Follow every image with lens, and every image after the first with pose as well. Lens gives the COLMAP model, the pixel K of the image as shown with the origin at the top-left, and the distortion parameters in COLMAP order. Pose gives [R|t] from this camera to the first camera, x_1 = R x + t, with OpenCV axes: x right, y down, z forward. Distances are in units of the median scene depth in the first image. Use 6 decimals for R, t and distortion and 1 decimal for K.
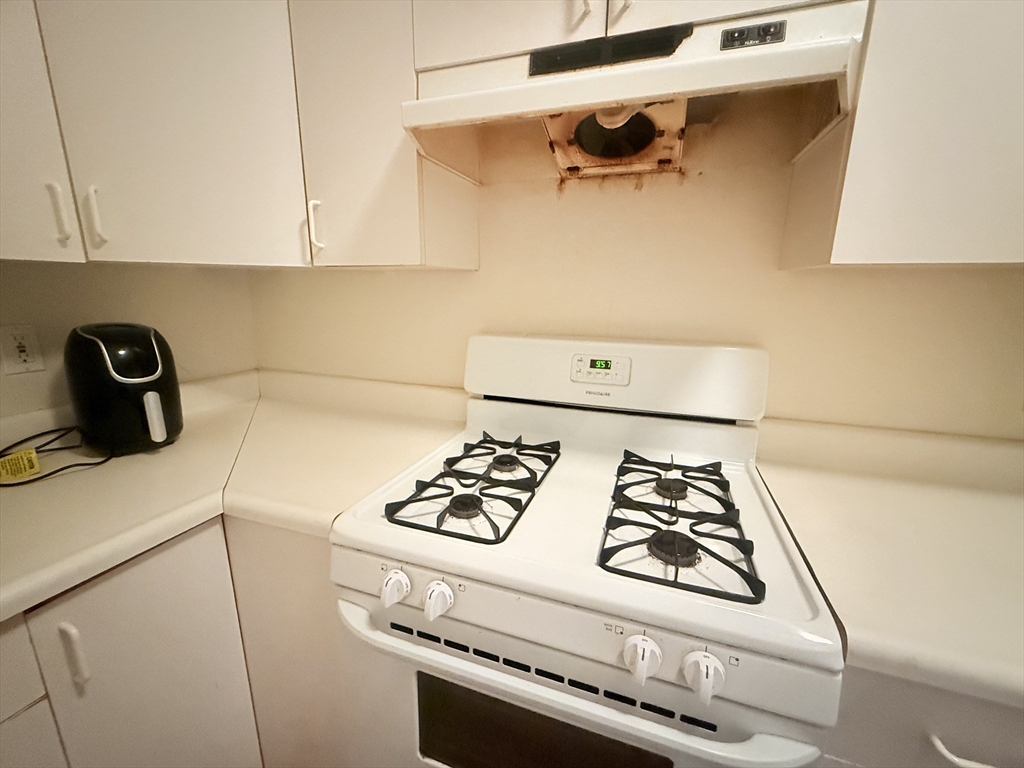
lens RADIAL K [[423.2, 0, 510.0], [0, 423.2, 385.4], [0, 0, 1]] dist [-0.000094, -0.000369]
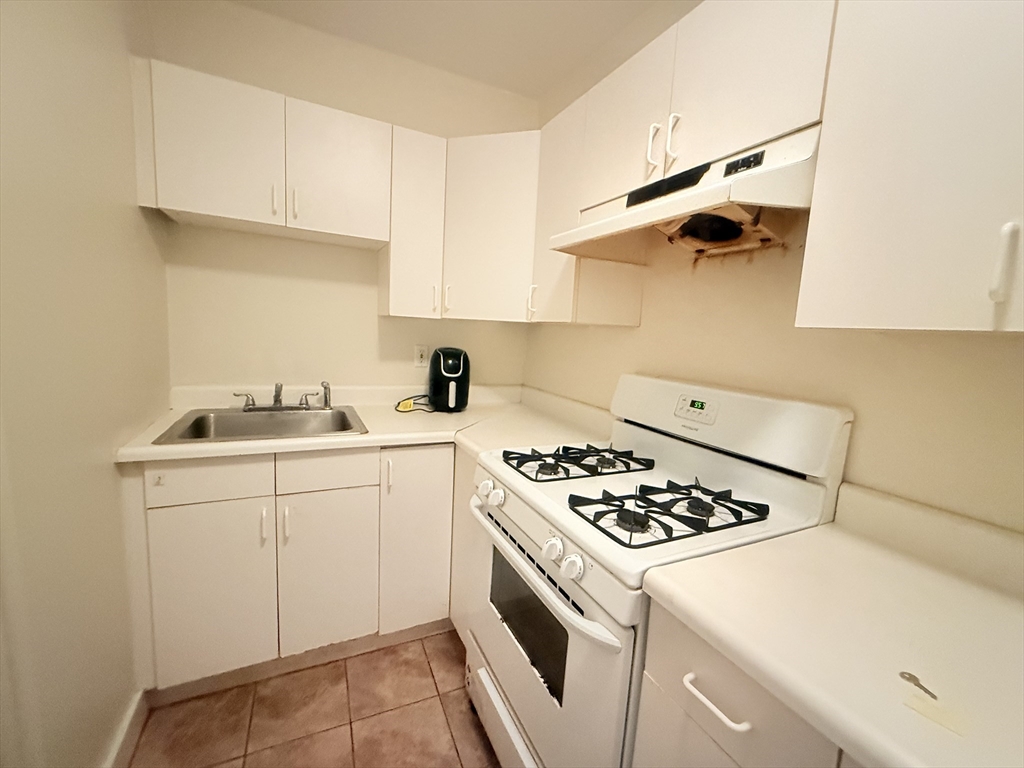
lens RADIAL K [[423.2, 0, 510.0], [0, 423.2, 385.4], [0, 0, 1]] dist [-0.000094, -0.000369]
pose [[0.713386, 0.119515, -0.690504, 0.708989], [-0.204992, 0.977839, -0.042538, 0.060982], [0.670118, 0.171894, 0.722076, -0.252612]]
